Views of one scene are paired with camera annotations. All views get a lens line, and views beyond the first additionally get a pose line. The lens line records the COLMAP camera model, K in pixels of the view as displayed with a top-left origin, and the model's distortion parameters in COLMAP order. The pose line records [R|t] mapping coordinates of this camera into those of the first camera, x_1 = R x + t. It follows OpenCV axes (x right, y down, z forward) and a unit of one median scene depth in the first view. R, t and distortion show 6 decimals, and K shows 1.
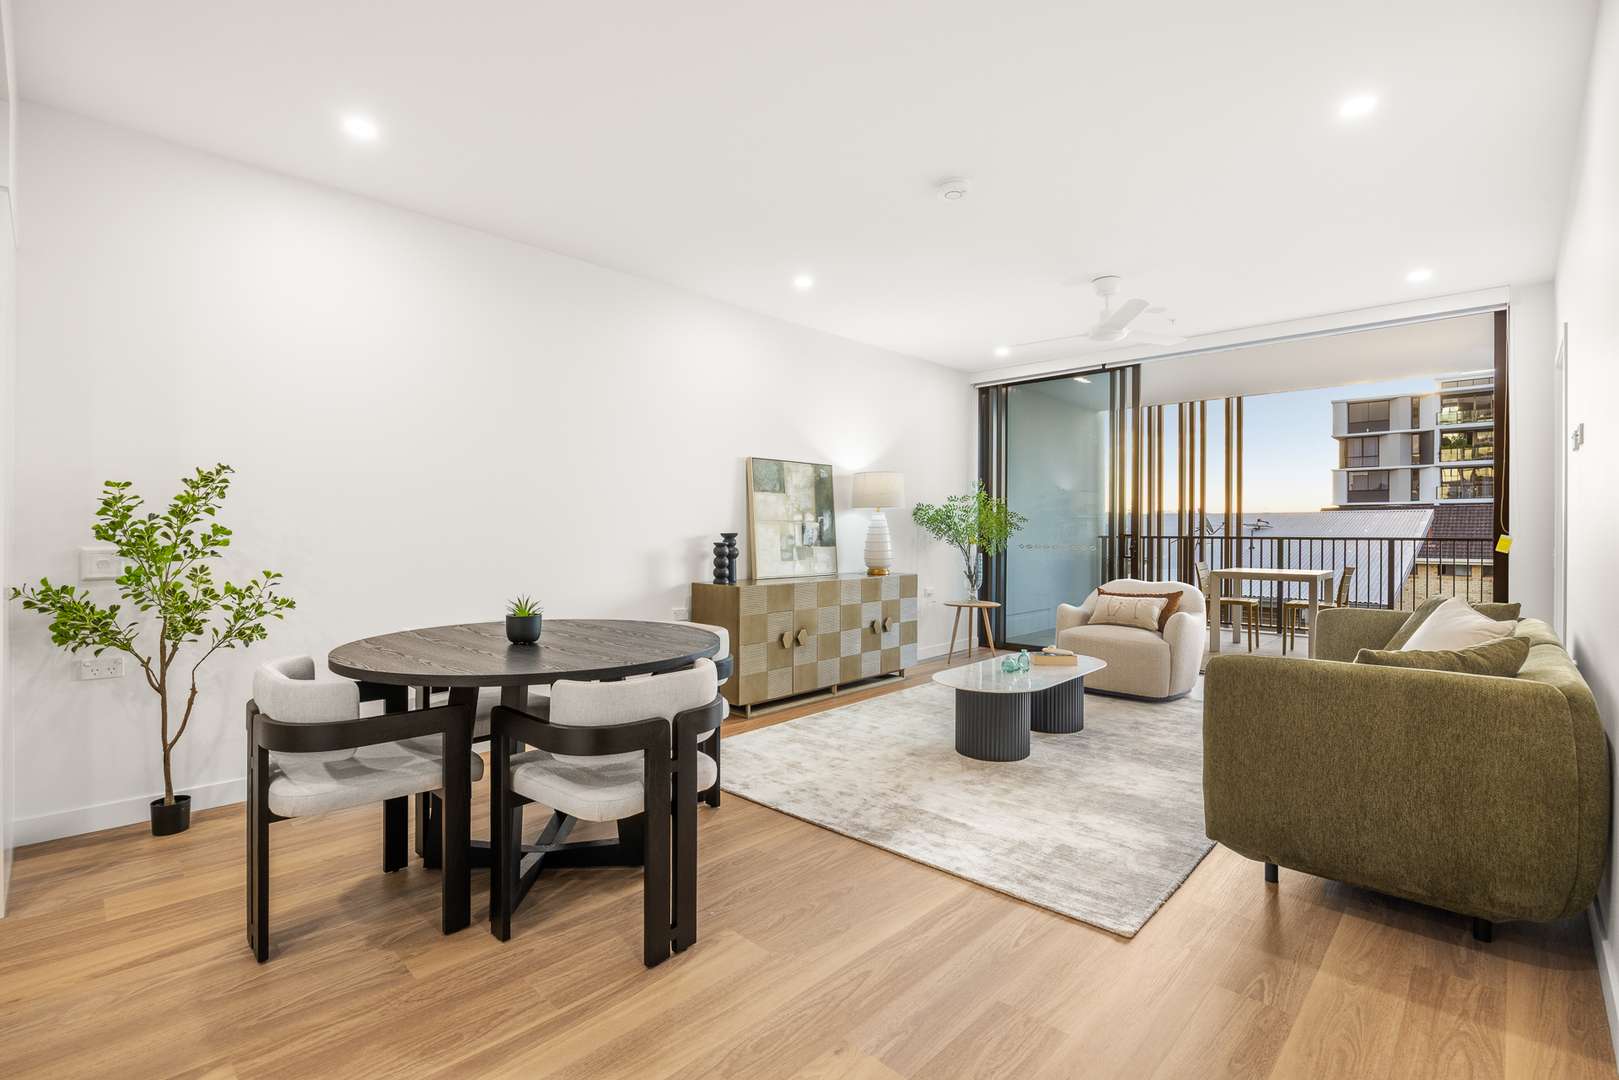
lens RADIAL K [[750.9, 0, 810.6], [0, 750.9, 532.9], [0, 0, 1]] dist [0.007050, 0.000599]
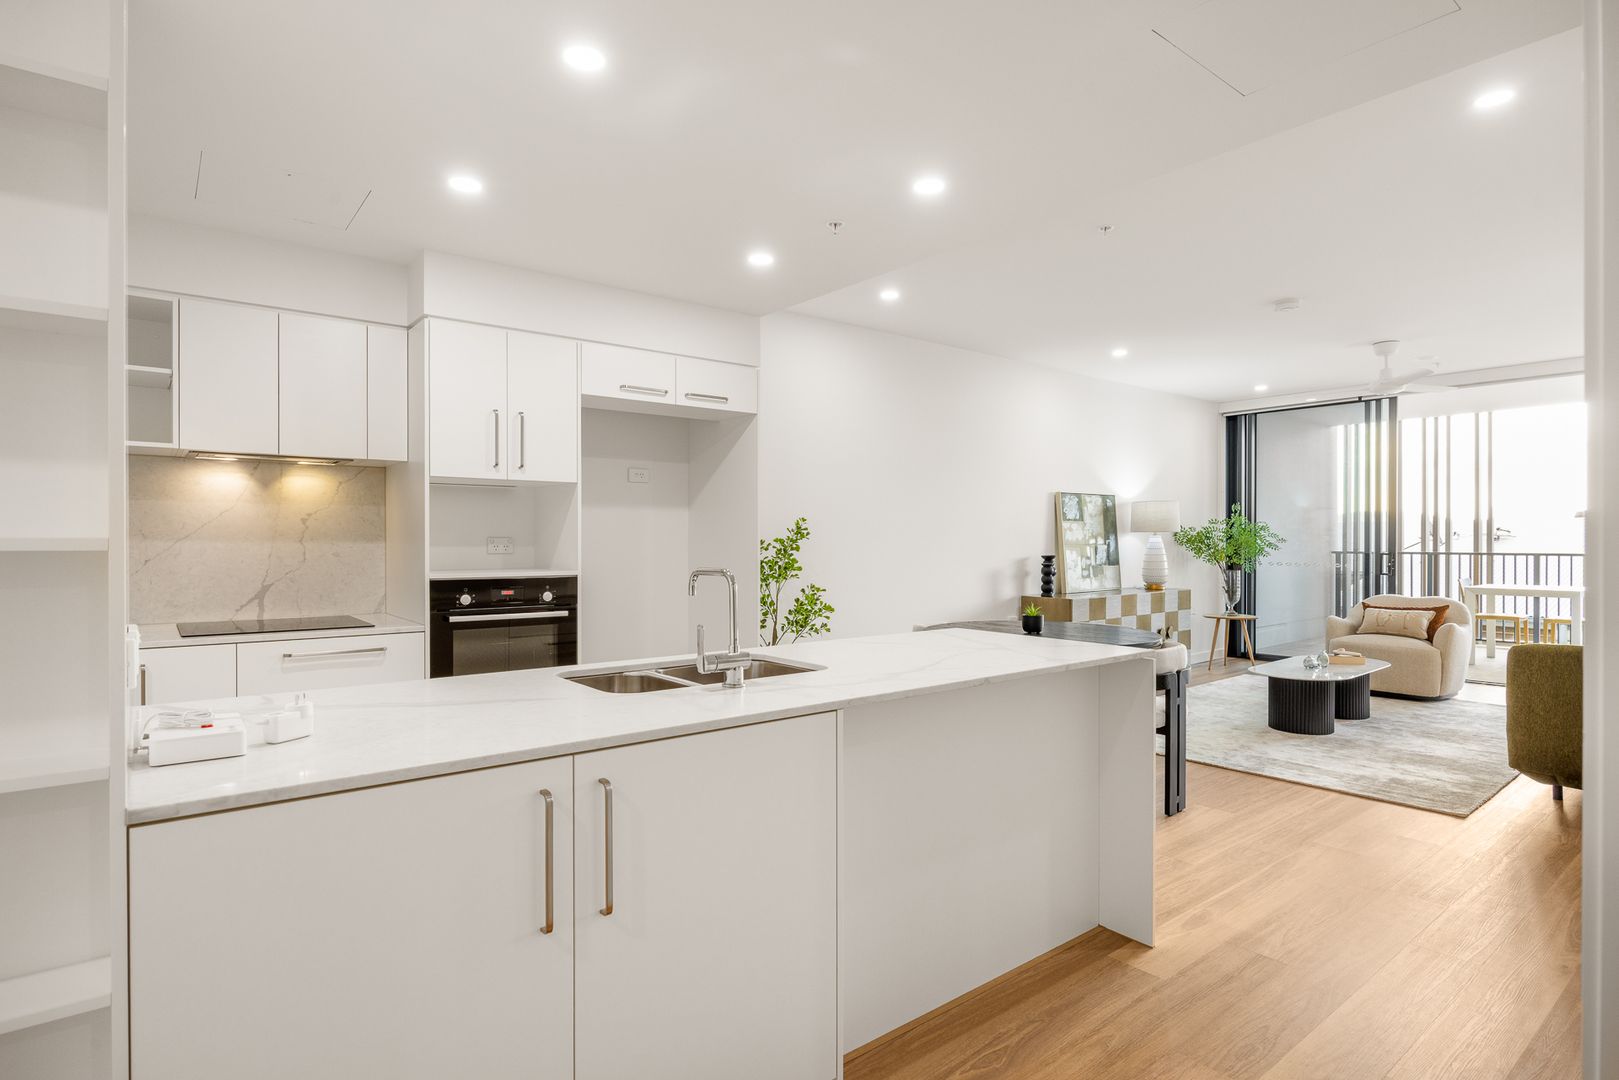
lens RADIAL K [[845.9, 0, 802.8], [0, 845.9, 545.6], [0, 0, 1]] dist [0.002785, -0.000928]
pose [[0.990146, -0.003946, -0.139982, -0.273349], [0.004607, 0.999980, 0.004402, -0.020752], [0.139962, -0.005004, 0.990144, -0.373937]]
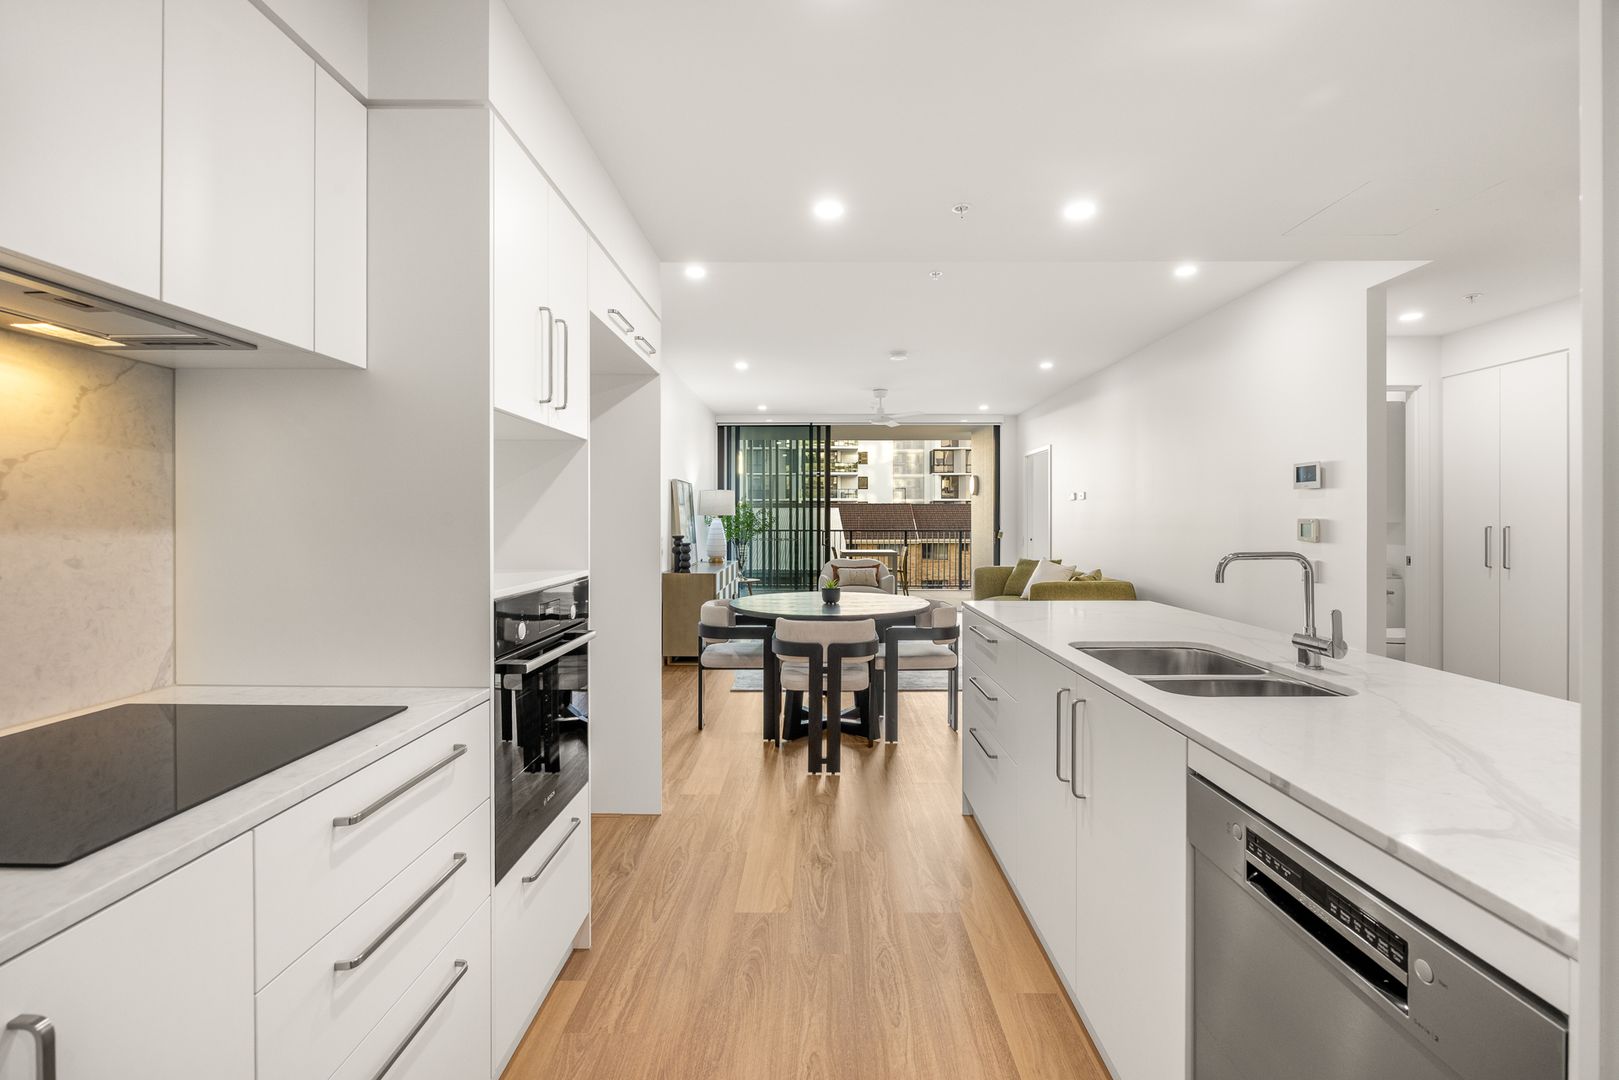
lens RADIAL K [[713.0, 0, 810.9], [0, 713.0, 528.6], [0, 0, 1]] dist [-0.001522, -0.000098]
pose [[0.722183, -0.013919, 0.691562, -0.737586], [0.006850, 0.999892, 0.012972, -0.025127], [-0.691668, -0.004630, 0.722201, -0.084901]]
